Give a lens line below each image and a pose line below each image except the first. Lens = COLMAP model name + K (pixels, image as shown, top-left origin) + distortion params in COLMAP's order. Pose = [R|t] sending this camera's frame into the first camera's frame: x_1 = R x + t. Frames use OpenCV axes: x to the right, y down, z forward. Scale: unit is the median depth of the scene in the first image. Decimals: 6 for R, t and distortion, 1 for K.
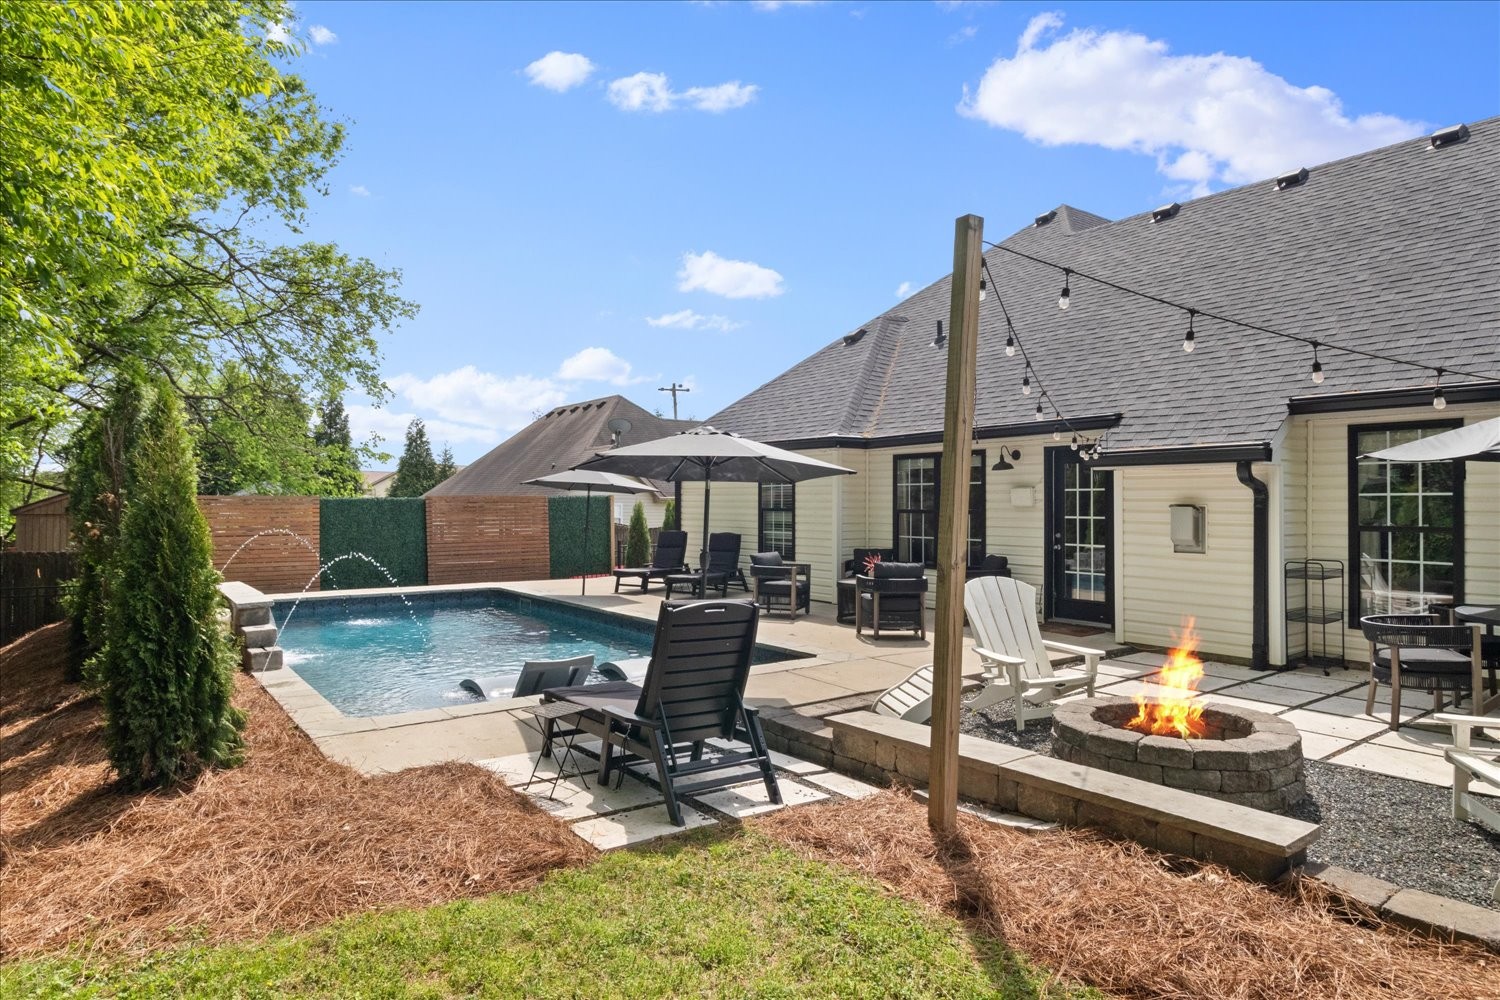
lens RADIAL K [[841.1, 0, 750.0], [0, 841.1, 500.0], [0, 0, 1]] dist [0.003472, -0.000552]
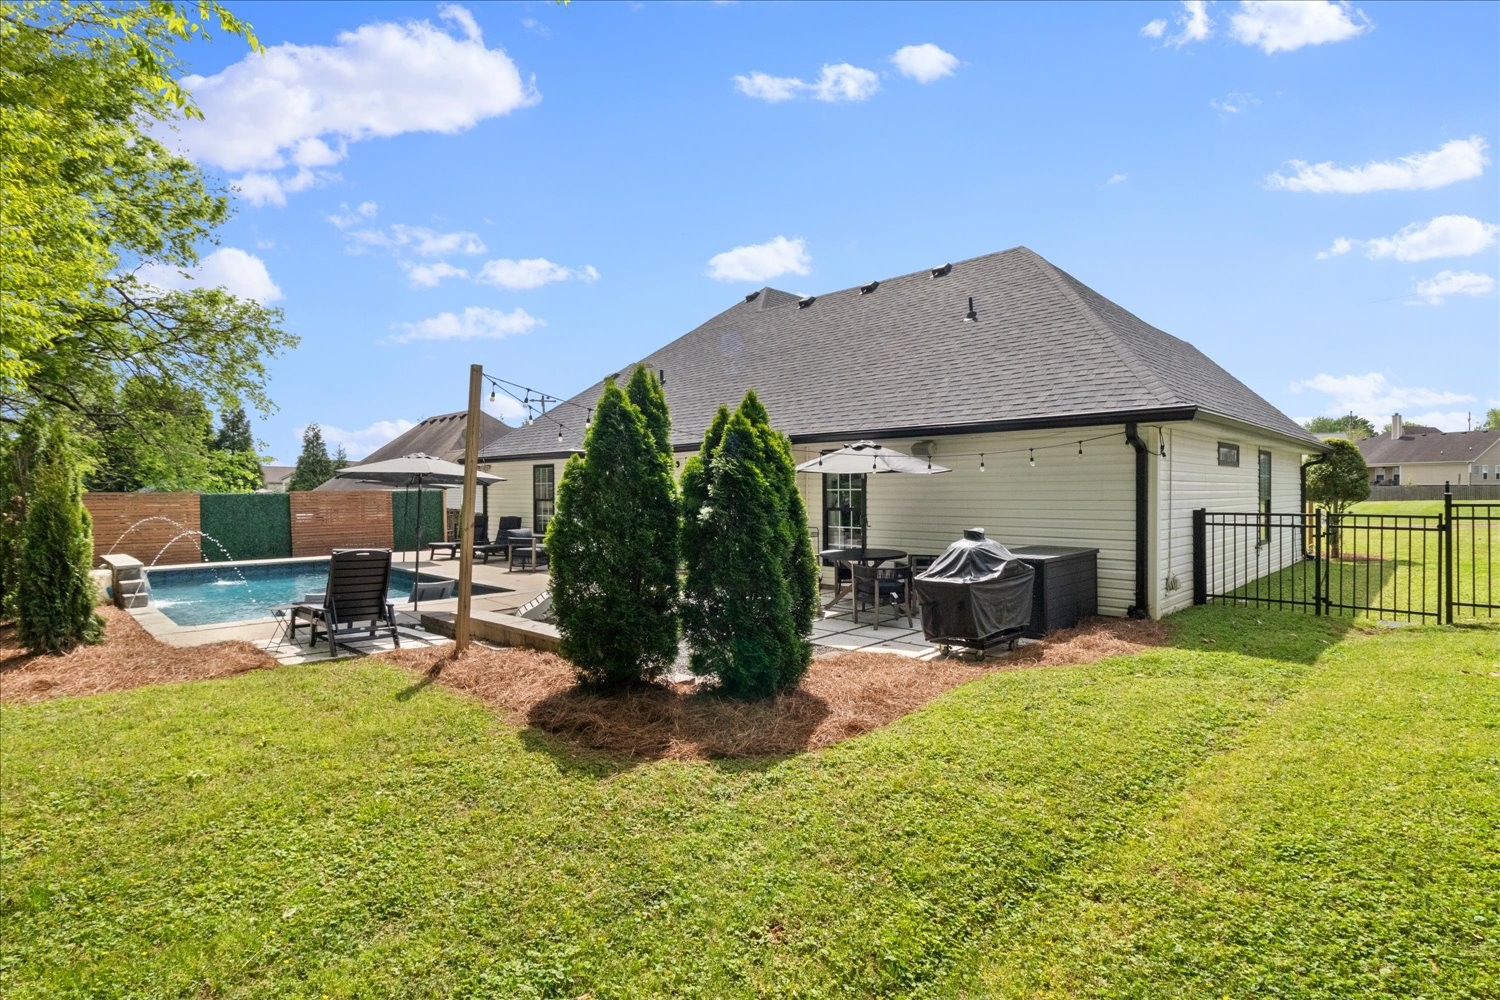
lens RADIAL K [[711.6, 0, 750.0], [0, 711.6, 500.0], [0, 0, 1]] dist [-0.001402, -0.000413]
pose [[0.989306, -0.007778, 0.145645, 0.171437], [0.005475, 0.999854, 0.016202, -0.005331], [-0.145750, -0.015231, 0.989204, -0.220903]]
